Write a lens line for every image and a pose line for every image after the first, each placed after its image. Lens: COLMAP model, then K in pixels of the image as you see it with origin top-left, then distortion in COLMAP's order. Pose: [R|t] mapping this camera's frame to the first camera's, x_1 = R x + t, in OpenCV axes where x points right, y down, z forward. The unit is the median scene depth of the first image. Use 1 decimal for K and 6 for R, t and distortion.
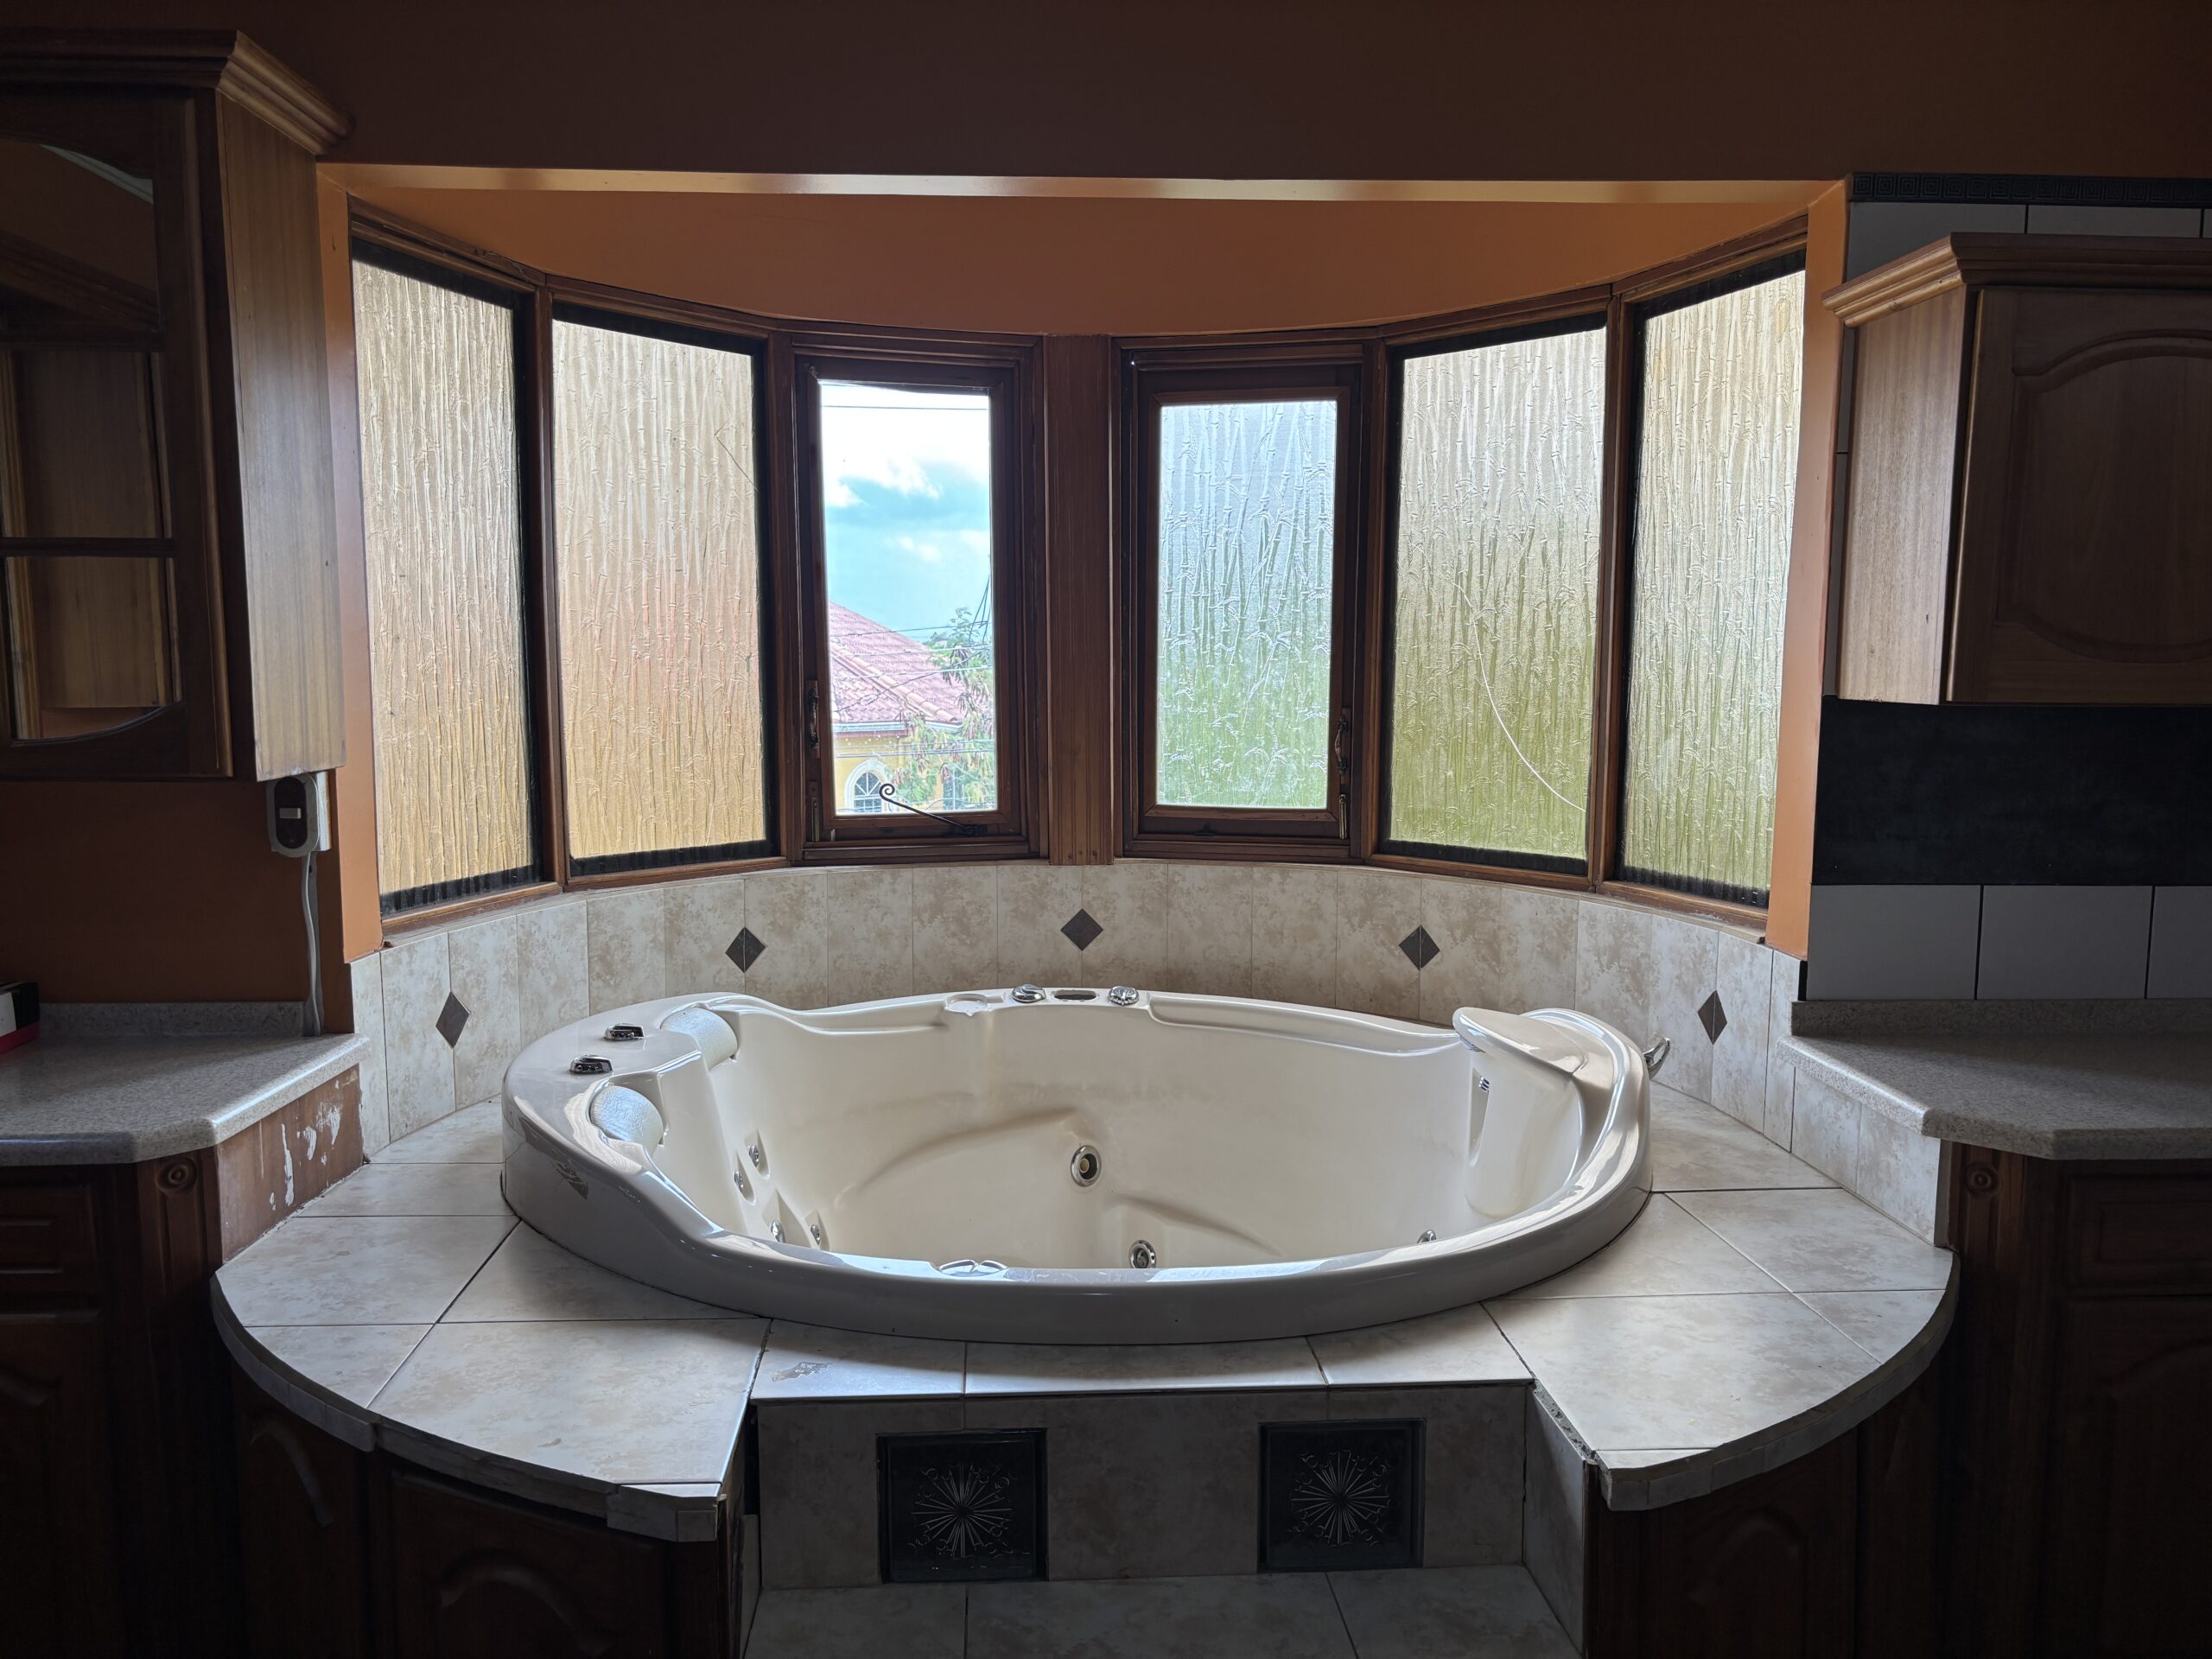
lens RADIAL K [[1677.4, 0, 1108.4], [0, 1677.4, 837.2], [0, 0, 1]] dist [0.061639, -0.071470]
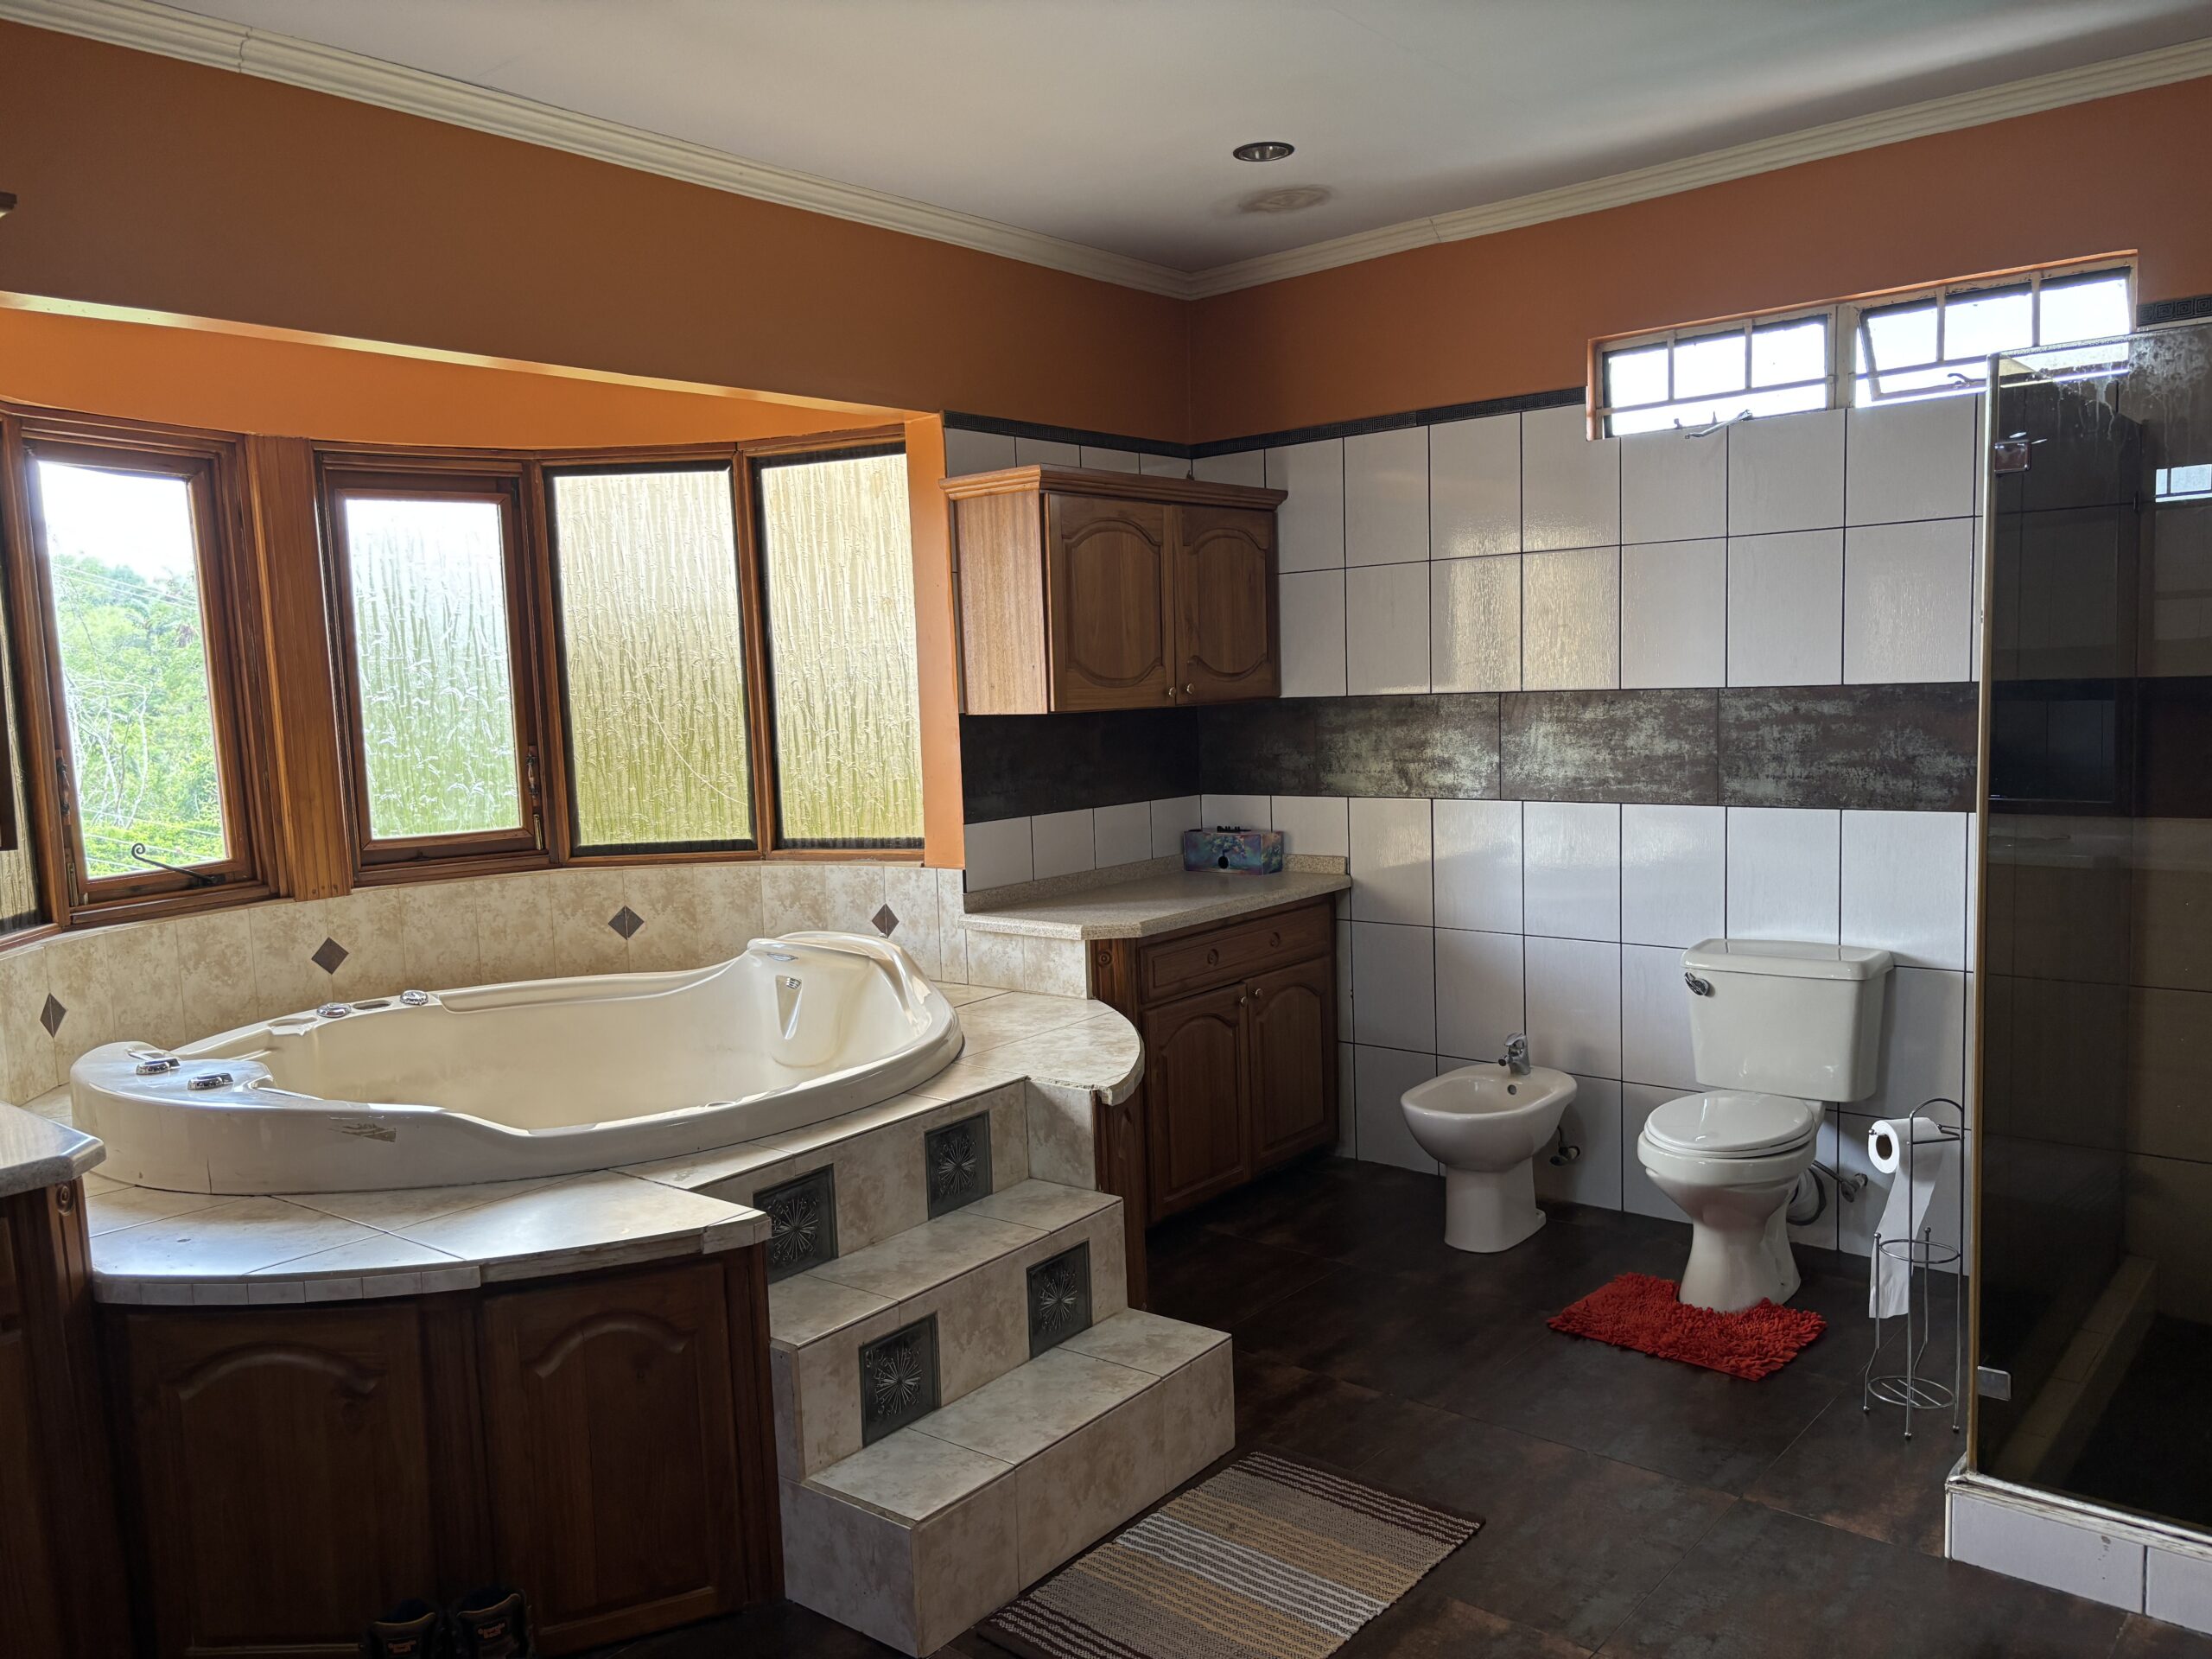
lens RADIAL K [[1637.1, 0, 1106.0], [0, 1637.1, 829.5], [0, 0, 1]] dist [0.231694, -0.403224]
pose [[0.672098, -0.100280, 0.733641, -0.493144], [0.122719, 0.992170, 0.023193, 0.008812], [-0.730222, 0.074444, 0.679142, -0.159709]]
